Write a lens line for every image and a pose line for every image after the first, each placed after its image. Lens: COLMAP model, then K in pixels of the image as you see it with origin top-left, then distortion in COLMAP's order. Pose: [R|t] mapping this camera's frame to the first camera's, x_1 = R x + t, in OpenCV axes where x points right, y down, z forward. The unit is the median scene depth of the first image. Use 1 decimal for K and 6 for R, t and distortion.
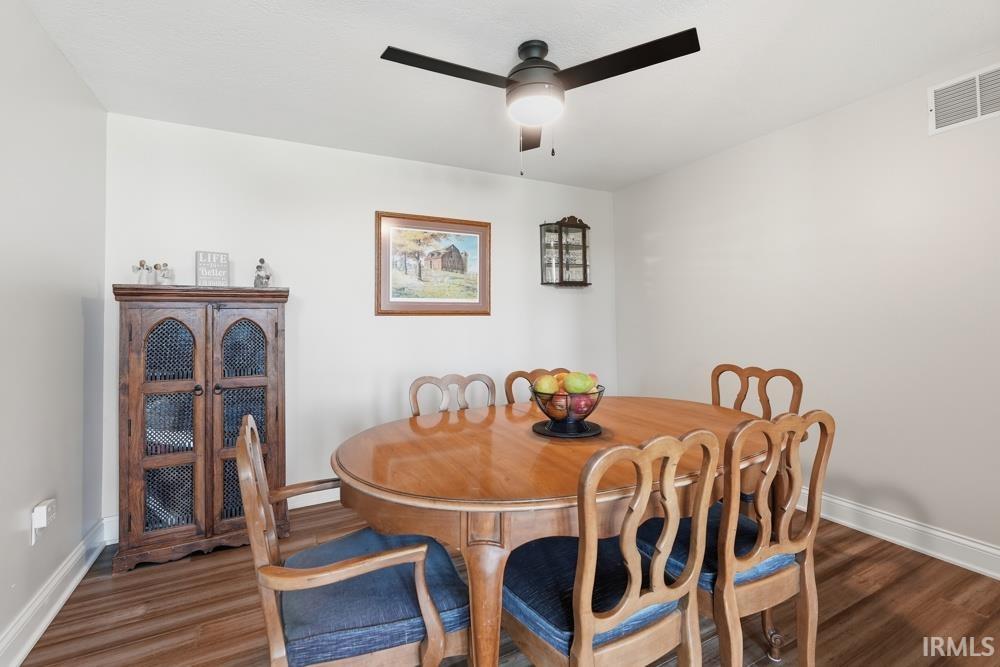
lens RADIAL K [[439.8, 0, 497.9], [0, 439.8, 309.3], [0, 0, 1]] dist [-0.000956, -0.000101]
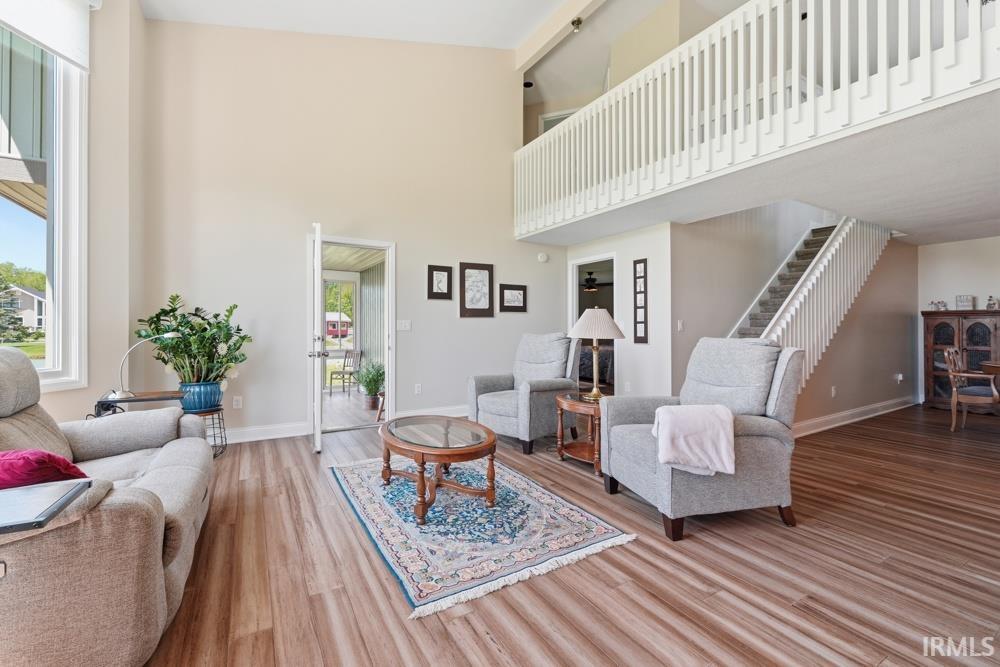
lens RADIAL K [[429.5, 0, 500.4], [0, 429.5, 325.1], [0, 0, 1]] dist [0.000653, 0.000536]
pose [[0.067076, 0.003301, -0.997742, 1.680546], [0.017947, 0.999829, 0.004514, -0.023749], [0.997586, -0.018209, 0.067005, -1.863469]]
